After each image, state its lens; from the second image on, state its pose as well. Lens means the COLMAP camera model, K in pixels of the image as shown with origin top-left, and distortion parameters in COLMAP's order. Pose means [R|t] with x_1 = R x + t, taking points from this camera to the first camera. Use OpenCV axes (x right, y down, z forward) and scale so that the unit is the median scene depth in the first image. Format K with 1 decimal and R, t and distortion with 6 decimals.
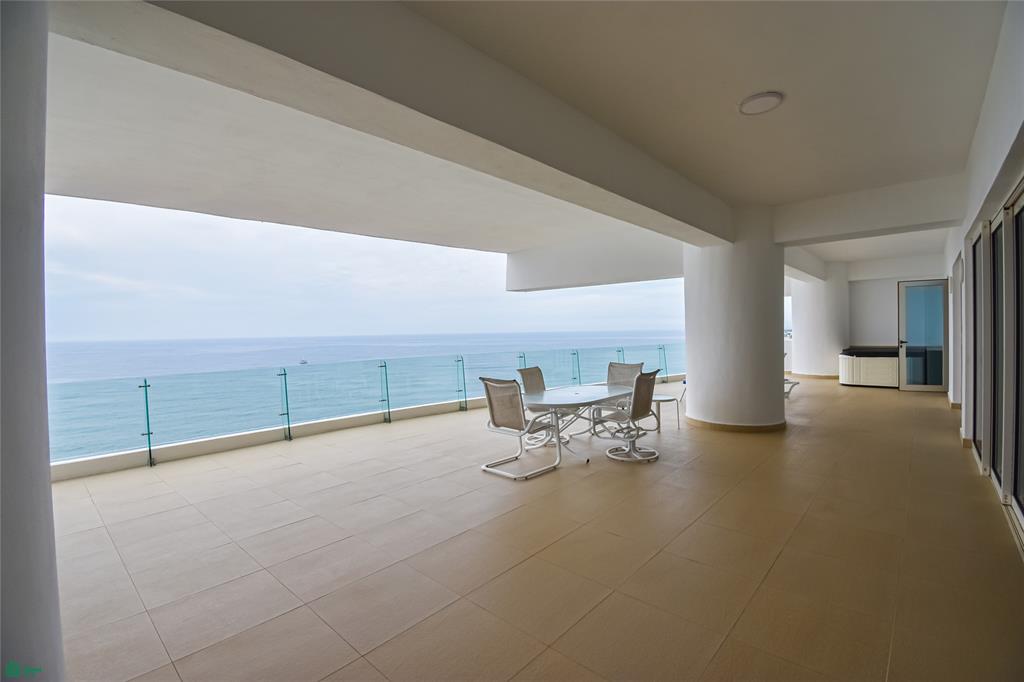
lens RADIAL K [[447.3, 0, 514.6], [0, 447.3, 340.3], [0, 0, 1]] dist [0.000065, -0.007818]
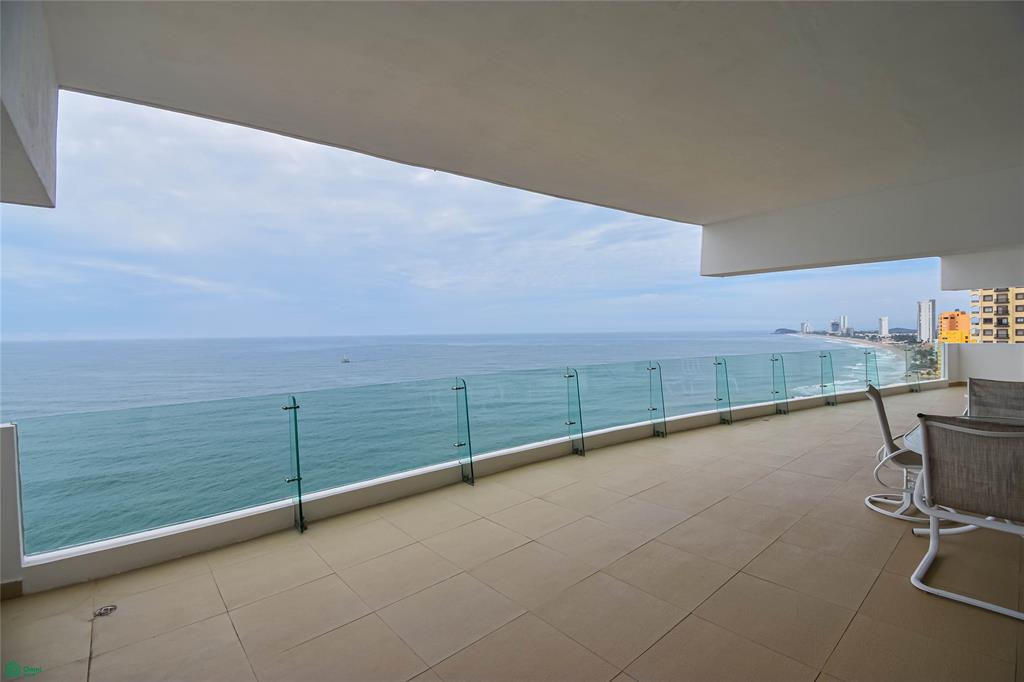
lens RADIAL K [[447.3, 0, 510.1], [0, 447.3, 344.0], [0, 0, 1]] dist [0.000065, -0.007818]
pose [[0.992302, 0.010220, -0.123423, -0.294982], [-0.009324, 0.999926, 0.007837, 0.001890], [0.123494, -0.006626, 0.992323, 0.265416]]
